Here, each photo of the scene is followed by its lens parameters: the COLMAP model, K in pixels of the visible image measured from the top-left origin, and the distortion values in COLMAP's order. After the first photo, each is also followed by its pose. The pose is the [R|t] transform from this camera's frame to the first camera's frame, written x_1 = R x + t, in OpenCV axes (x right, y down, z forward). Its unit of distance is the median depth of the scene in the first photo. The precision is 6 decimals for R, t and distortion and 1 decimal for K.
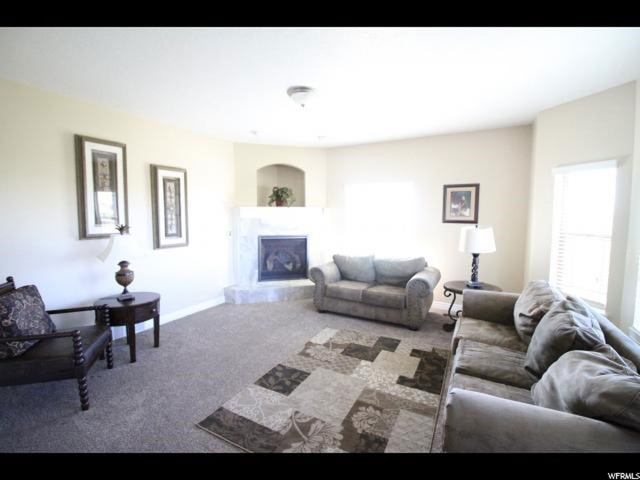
lens RADIAL K [[297.2, 0, 319.9], [0, 297.2, 236.6], [0, 0, 1]] dist [-0.018278, -0.000809]
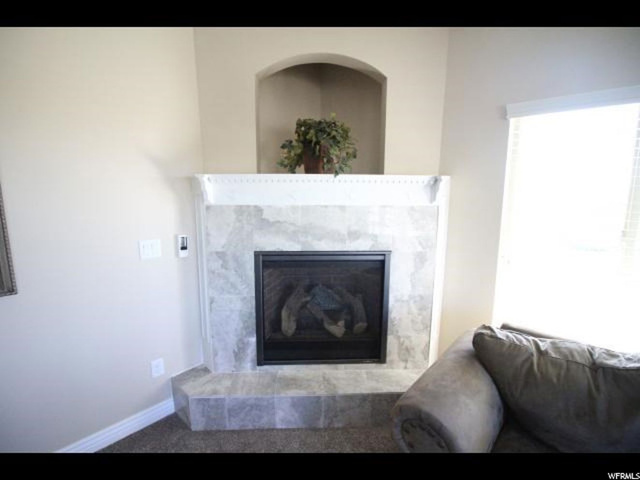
lens RADIAL K [[315.5, 0, 320.0], [0, 315.5, 240.0], [0, 0, 1]] dist [0.001903, -0.000073]
pose [[0.971053, 0.039363, -0.235599, -0.041145], [-0.019491, 0.996097, 0.086092, -0.068032], [0.238068, -0.079008, 0.968030, 0.795354]]
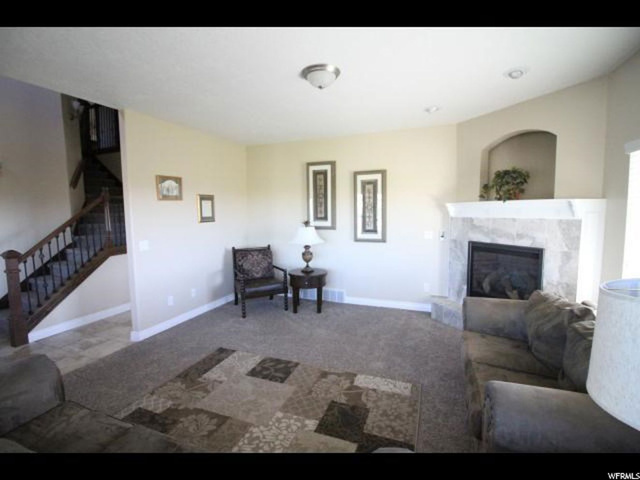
lens RADIAL K [[297.2, 0, 319.9], [0, 297.2, 236.6], [0, 0, 1]] dist [-0.018278, -0.000809]
pose [[0.121028, 0.080916, -0.989346, 0.608367], [-0.065102, 0.995173, 0.073429, -0.055093], [0.990512, 0.055521, 0.125712, 0.674169]]
